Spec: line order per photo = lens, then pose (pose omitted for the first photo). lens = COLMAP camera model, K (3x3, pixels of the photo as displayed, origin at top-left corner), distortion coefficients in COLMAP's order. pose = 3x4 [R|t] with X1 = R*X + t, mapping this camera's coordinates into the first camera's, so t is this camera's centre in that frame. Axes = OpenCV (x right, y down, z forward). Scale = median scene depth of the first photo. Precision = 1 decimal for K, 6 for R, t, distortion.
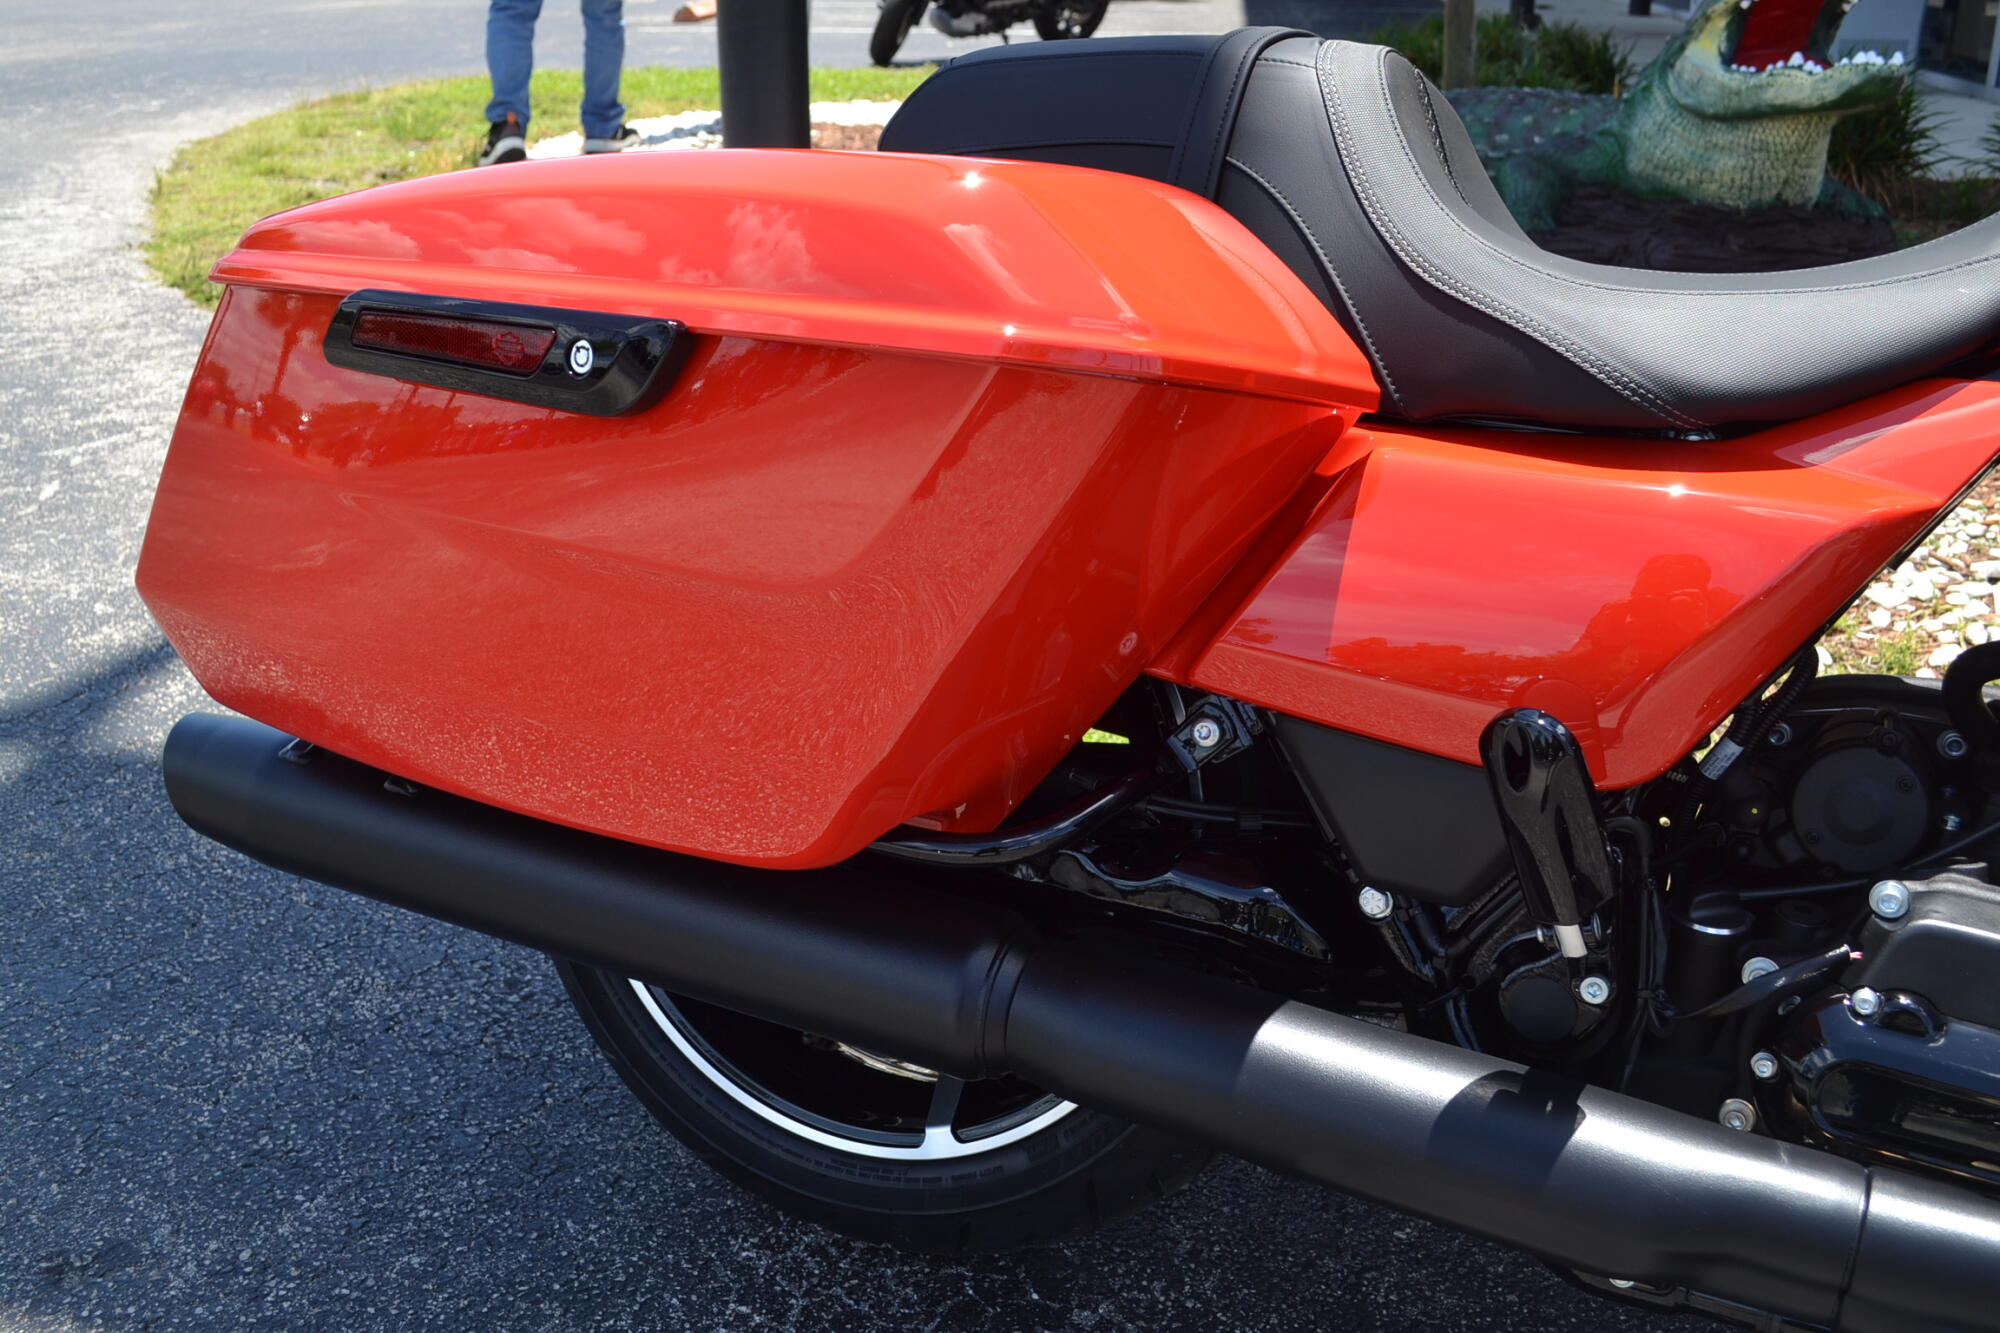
lens RADIAL K [[1914.4, 0, 992.0], [0, 1914.4, 672.0], [0, 0, 1]] dist [-0.059862, 0.000000]
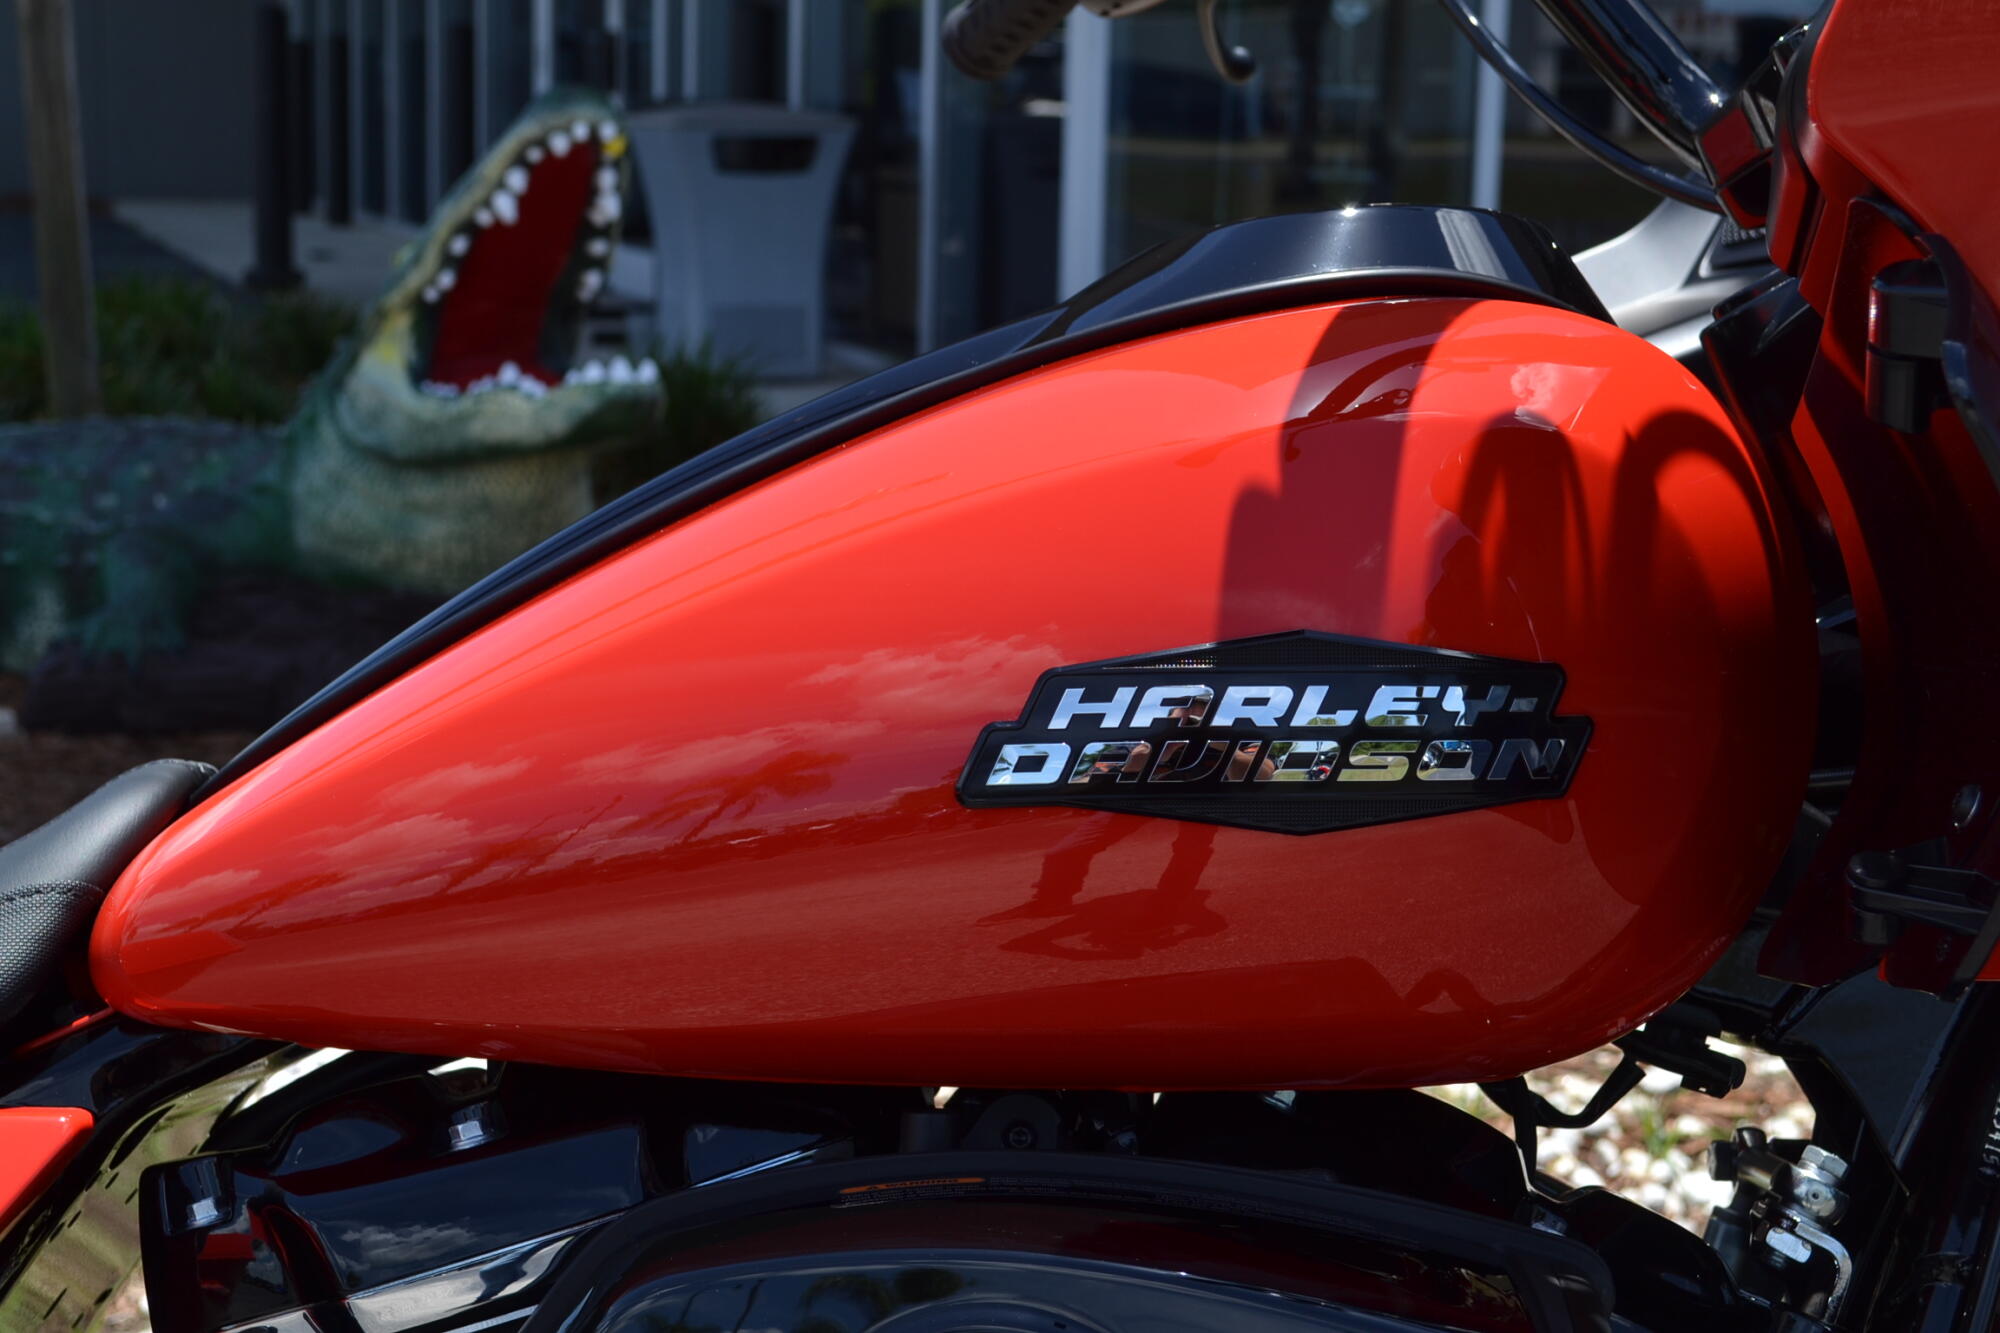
lens RADIAL K [[3117.4, 0, 1003.6], [0, 3117.4, 670.7], [0, 0, 1]] dist [-0.011303, 0.000000]
pose [[0.896424, -0.058915, 0.439264, 0.092380], [0.145297, 0.975416, -0.165688, -0.017779], [-0.418704, 0.212350, 0.882946, -0.013688]]
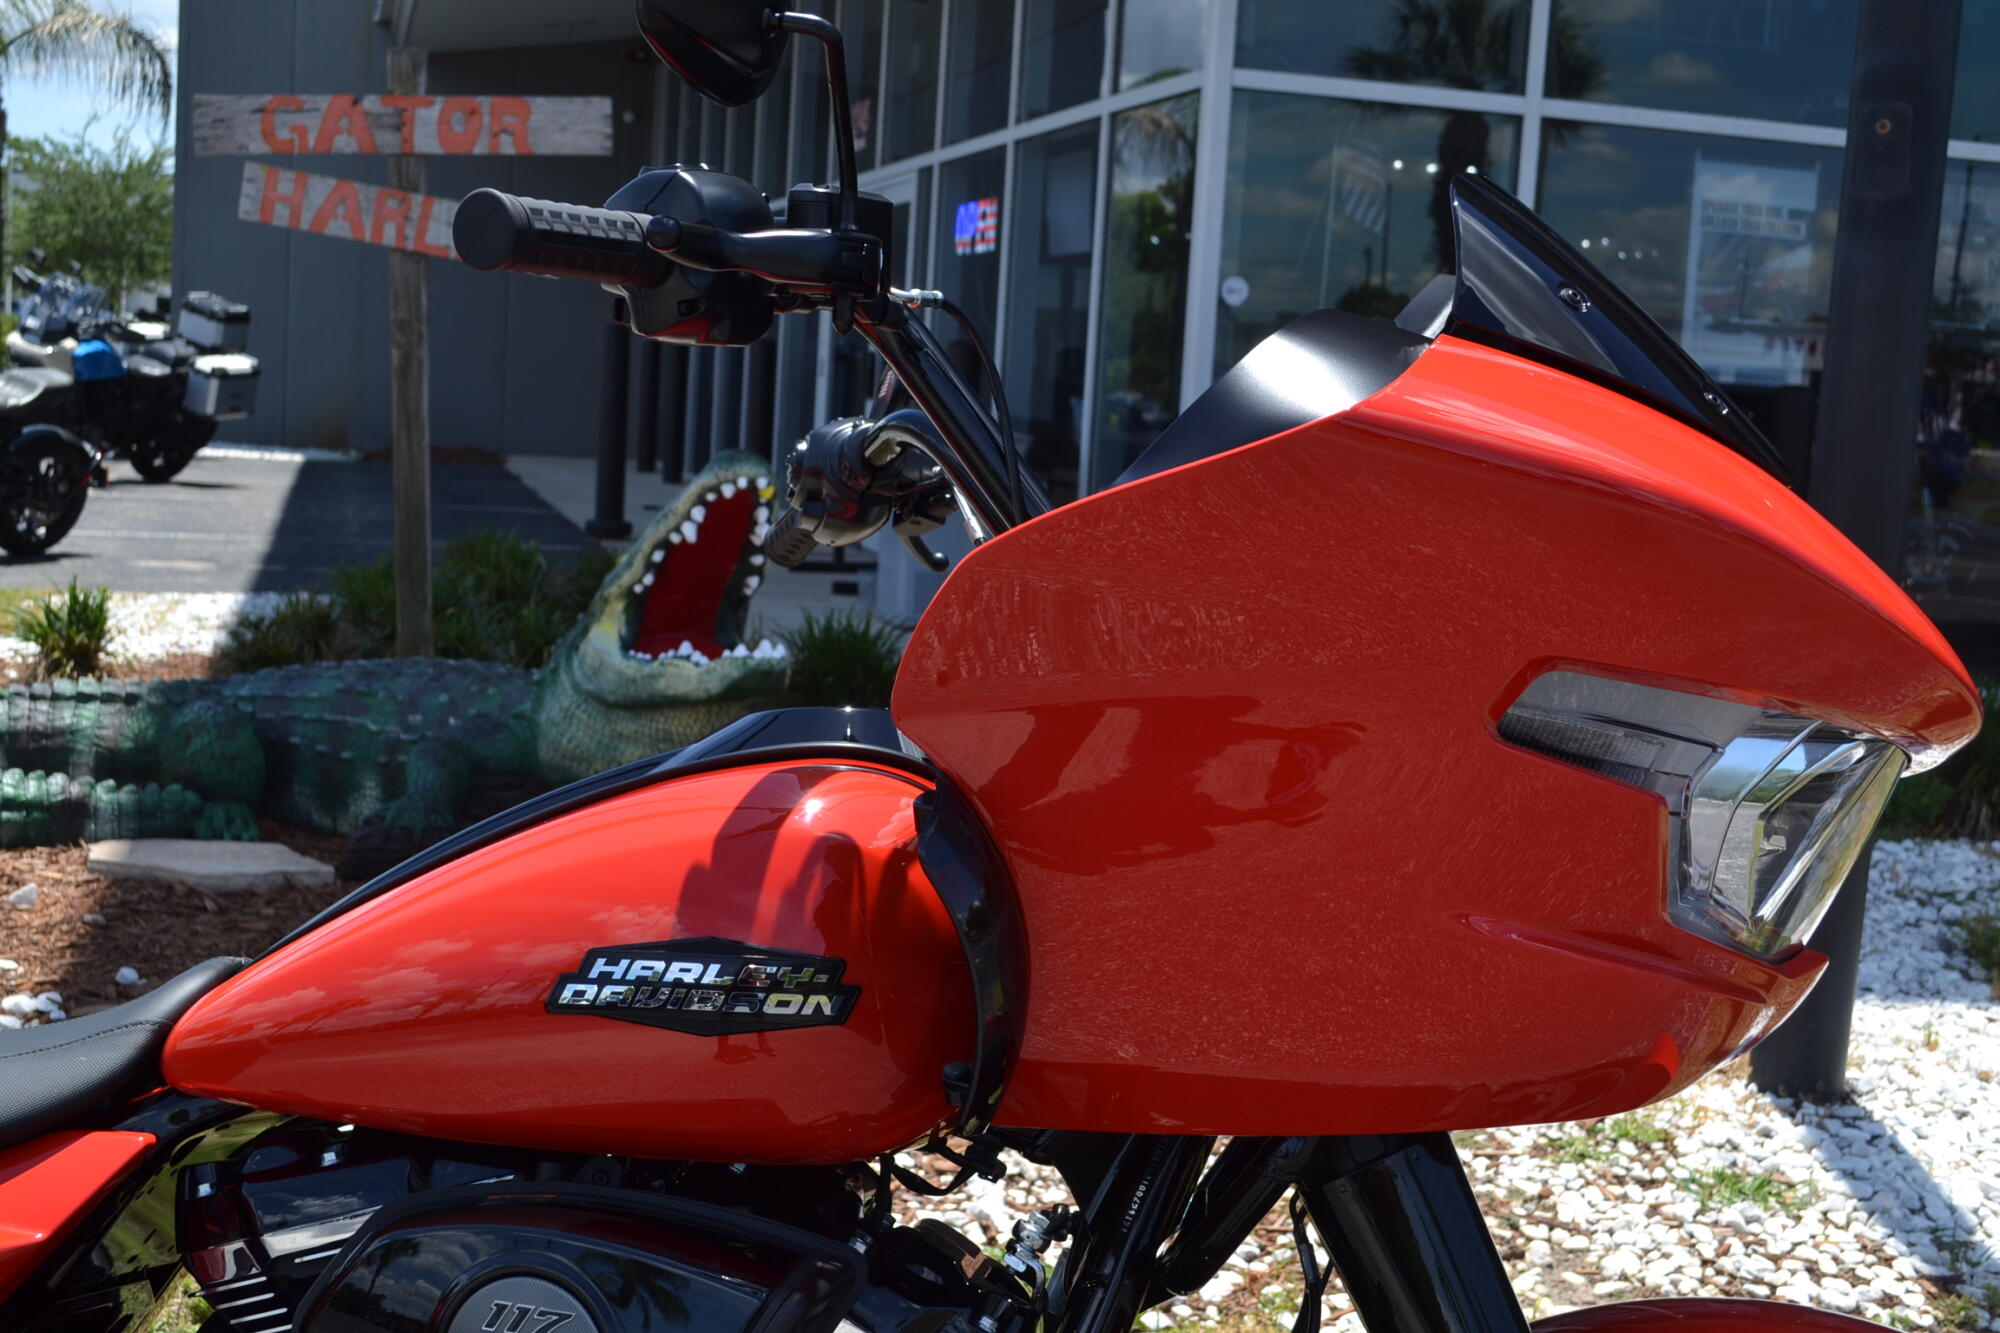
lens RADIAL K [[2507.9, 0, 1005.1], [0, 2507.9, 673.1], [0, 0, 1]] dist [-0.038488, 0.000000]
pose [[0.930977, 0.010977, 0.364912, 0.112858], [0.082105, 0.967646, -0.238577, -0.001331], [-0.355725, 0.252071, 0.899956, -0.173599]]
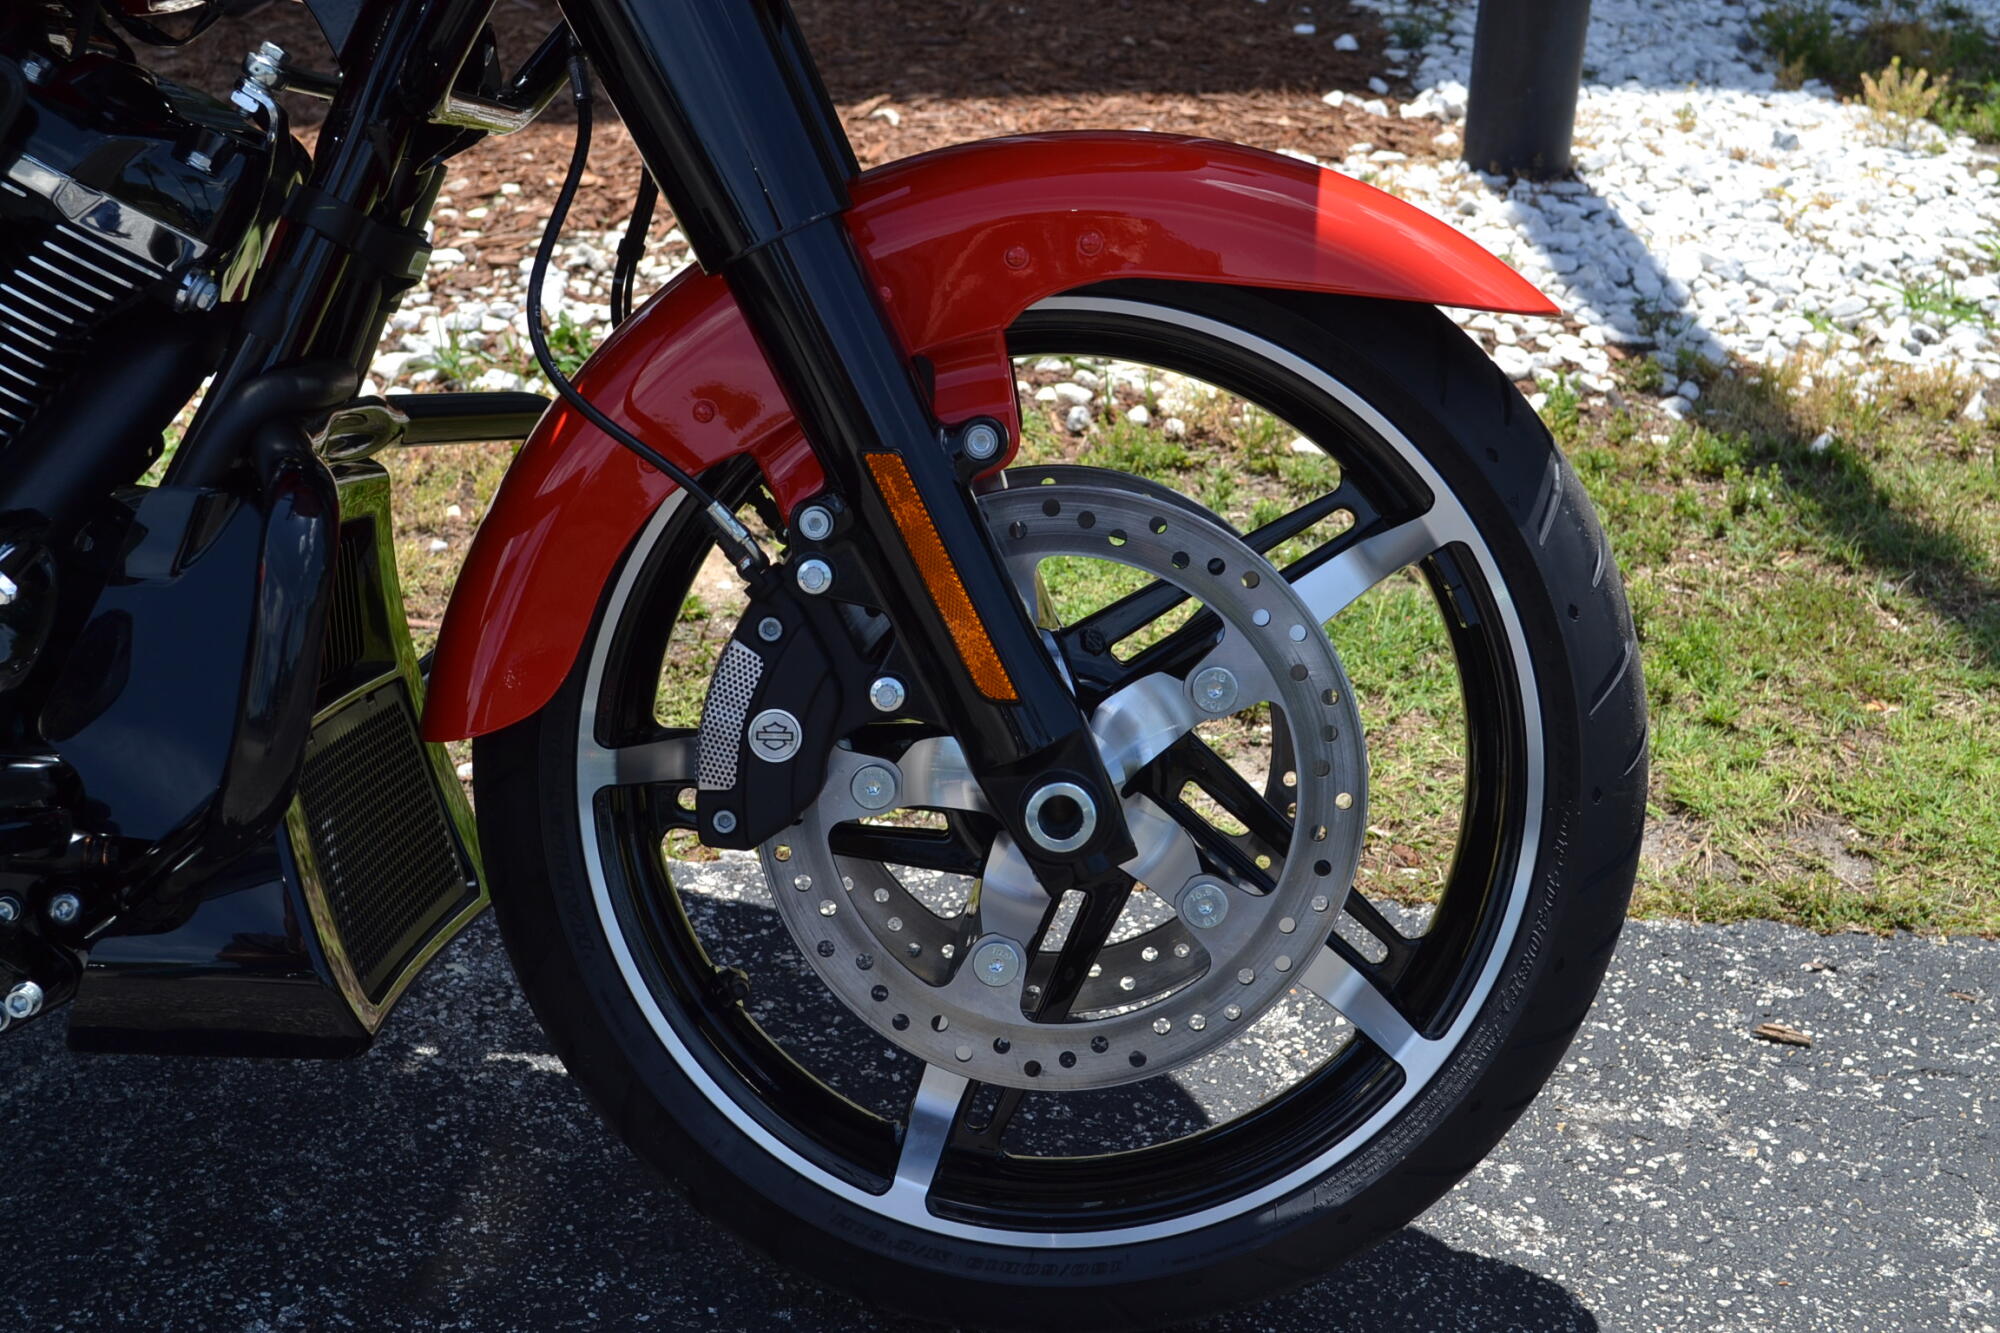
lens RADIAL K [[2899.6, 0, 997.5], [0, 2899.6, 666.8], [0, 0, 1]] dist [-0.031597, 0.000000]
pose [[0.905706, -0.120089, 0.406541, 0.180847], [0.117782, 0.992562, 0.030798, 0.065313], [-0.407216, 0.019989, 0.913113, -0.184953]]
